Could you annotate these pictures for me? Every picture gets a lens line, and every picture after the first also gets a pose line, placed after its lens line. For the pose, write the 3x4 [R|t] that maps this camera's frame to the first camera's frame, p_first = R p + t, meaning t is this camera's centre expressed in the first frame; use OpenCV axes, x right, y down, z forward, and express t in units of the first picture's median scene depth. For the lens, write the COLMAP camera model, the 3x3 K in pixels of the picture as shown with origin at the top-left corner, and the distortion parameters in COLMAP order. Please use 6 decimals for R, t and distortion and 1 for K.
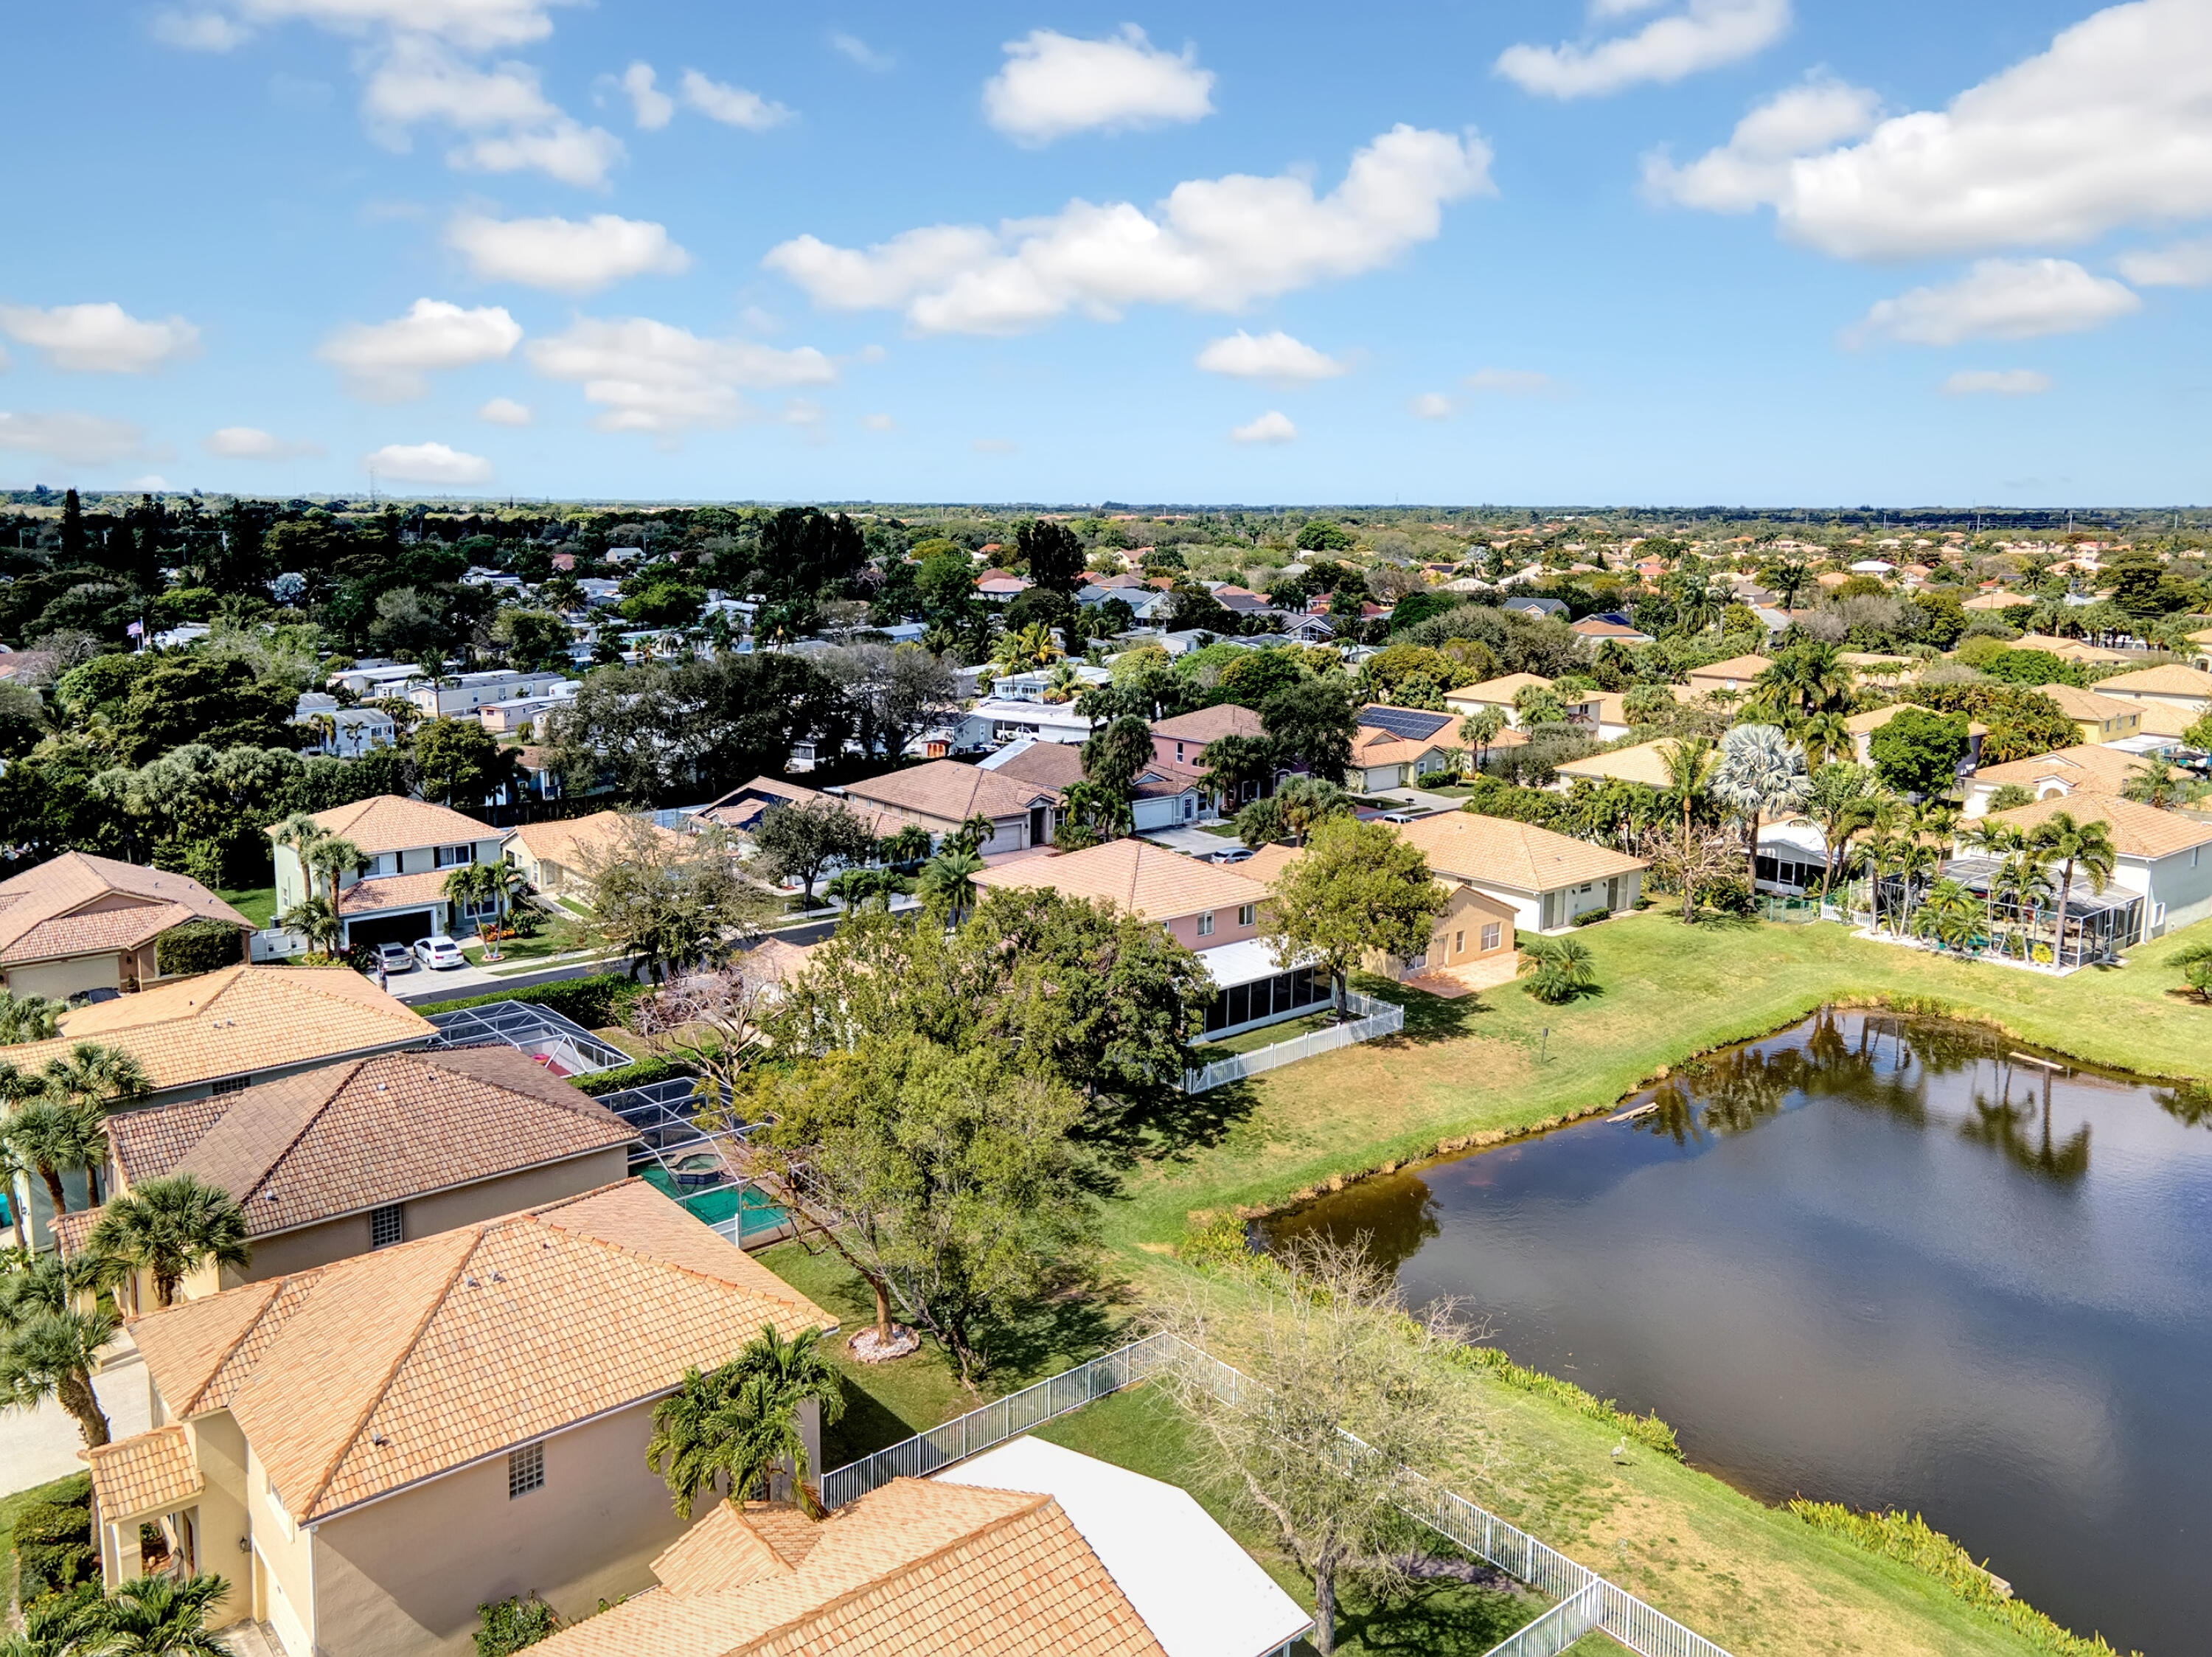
lens RADIAL K [[1614.0, 0, 1106.0], [0, 1614.0, 828.5], [0, 0, 1]] dist [0.040624, 0.000158]
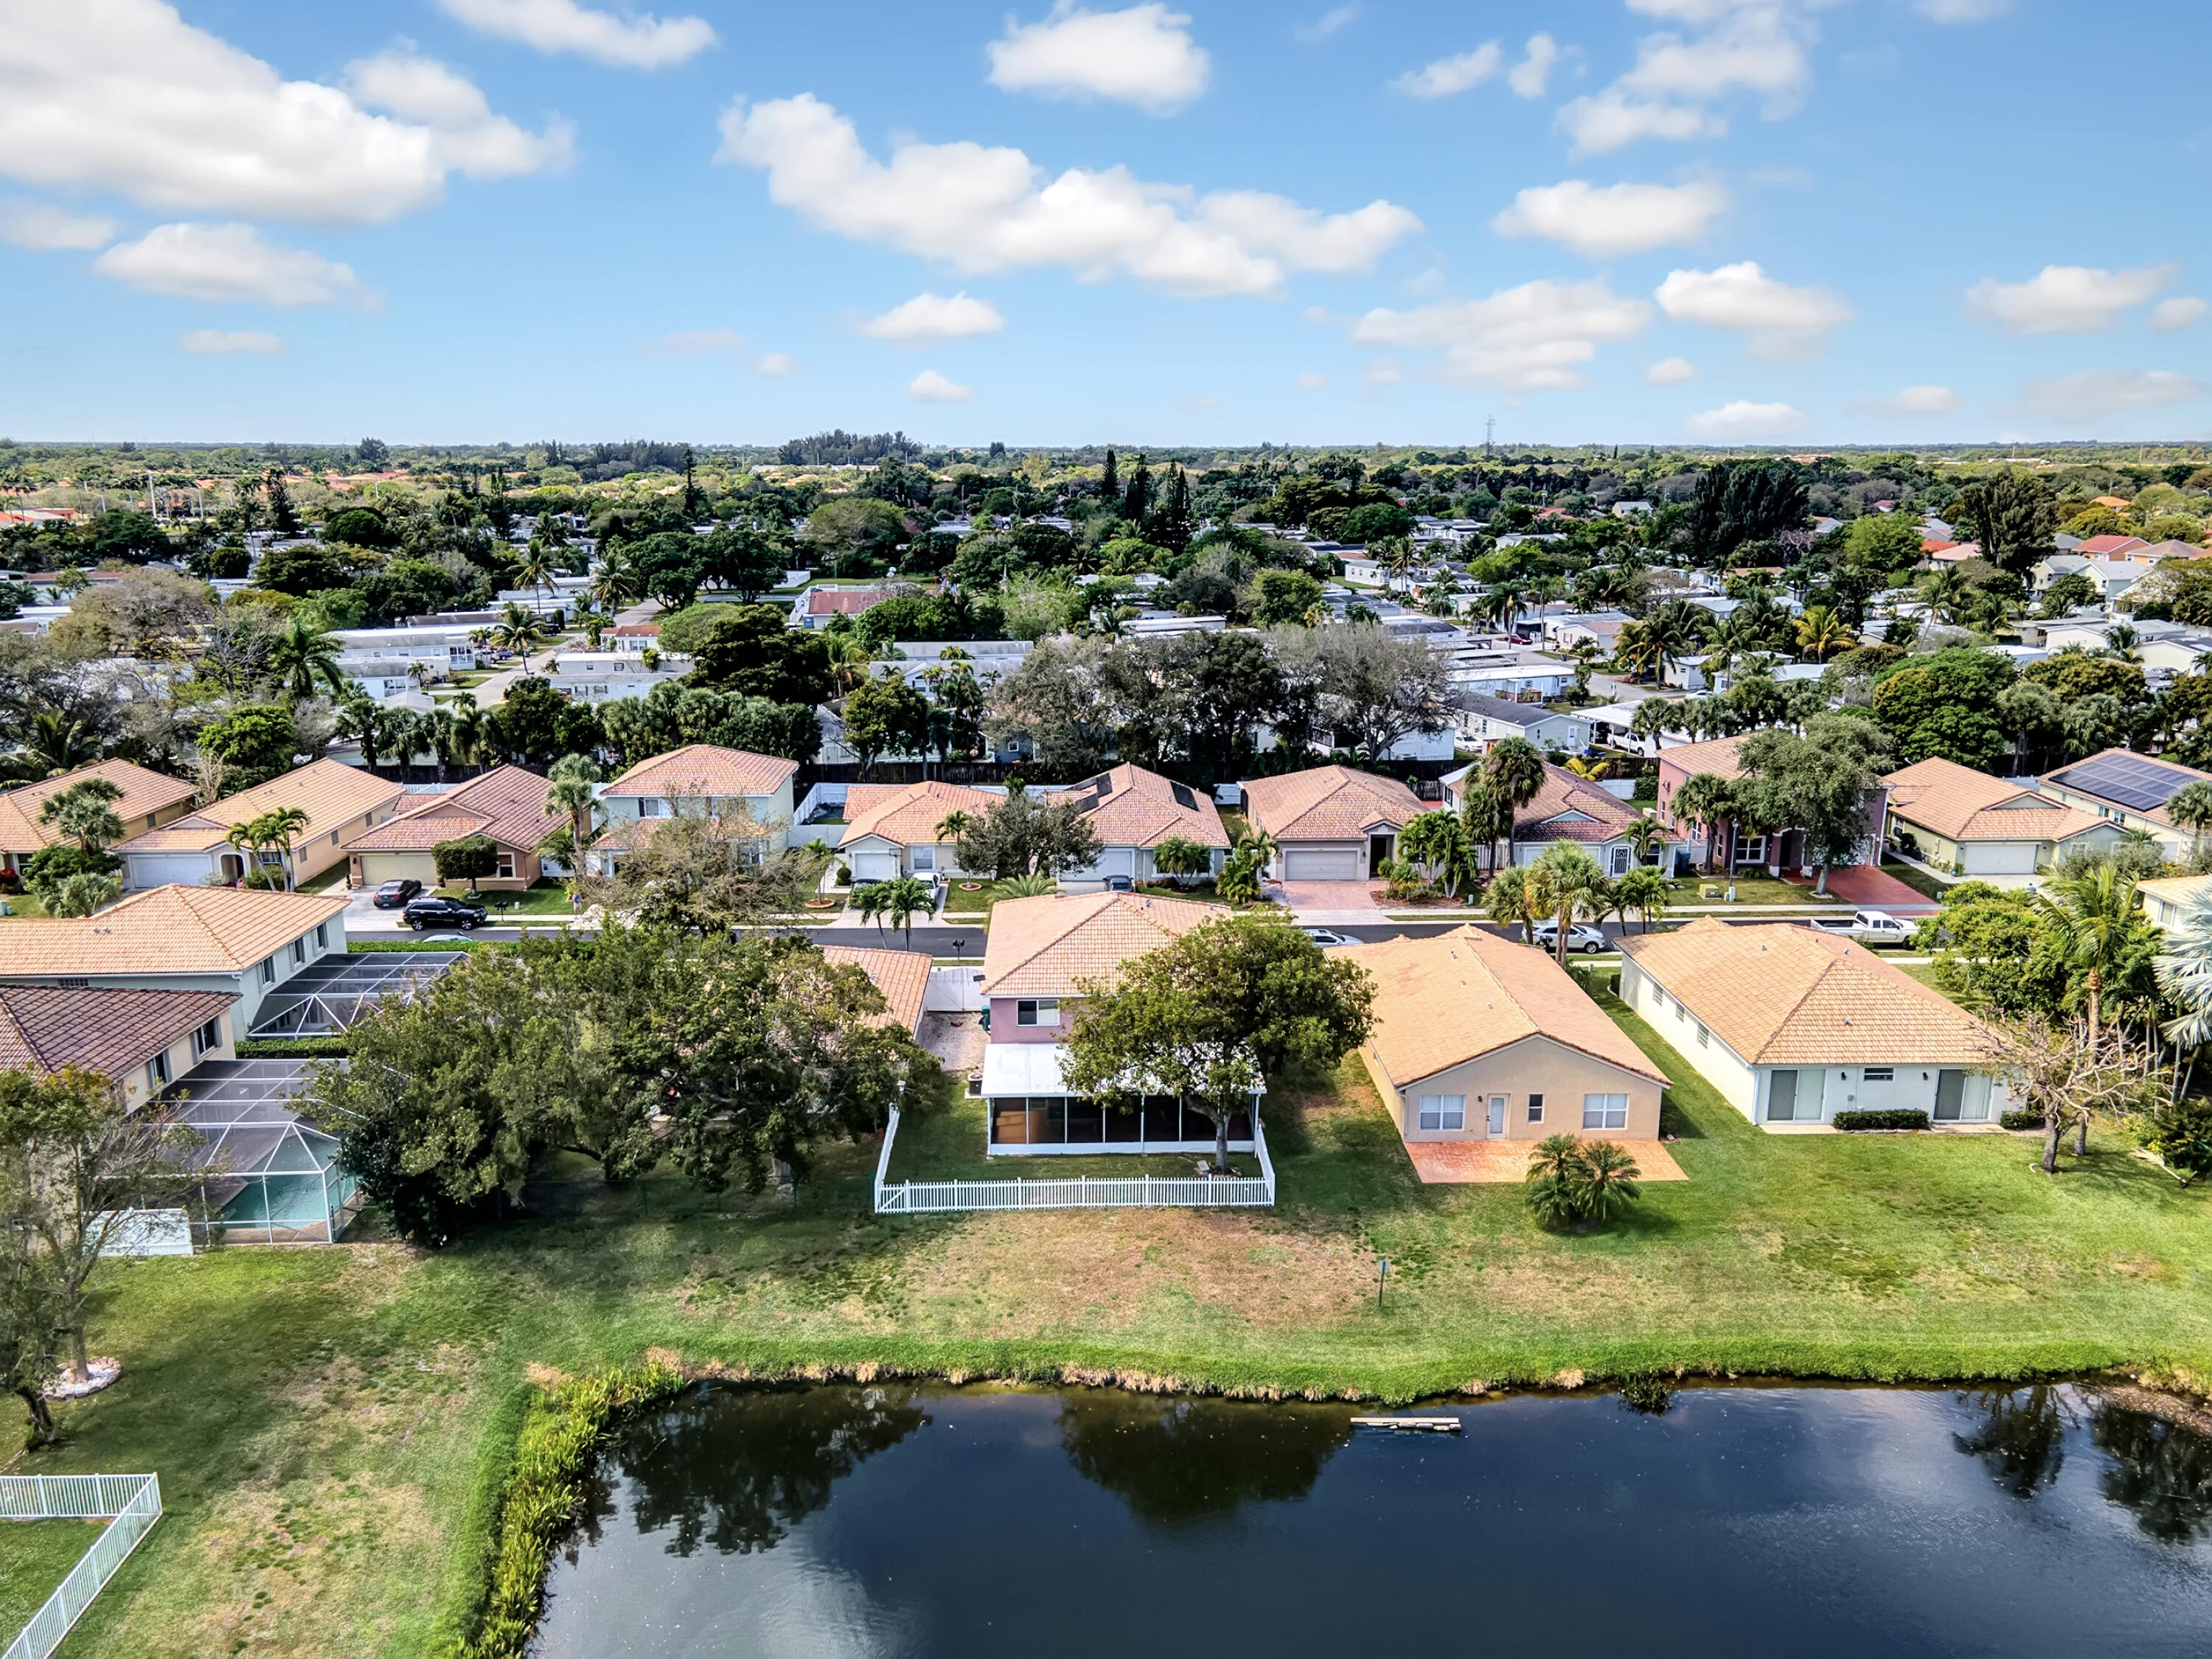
lens RADIAL K [[1613.9, 0, 1106.0], [0, 1613.9, 829.5], [0, 0, 1]] dist [0.040624, 0.000158]
pose [[0.782809, 0.132647, -0.607960, 0.497831], [-0.114124, 0.991048, 0.069284, -0.080413], [0.611707, 0.015147, 0.790939, 0.327950]]
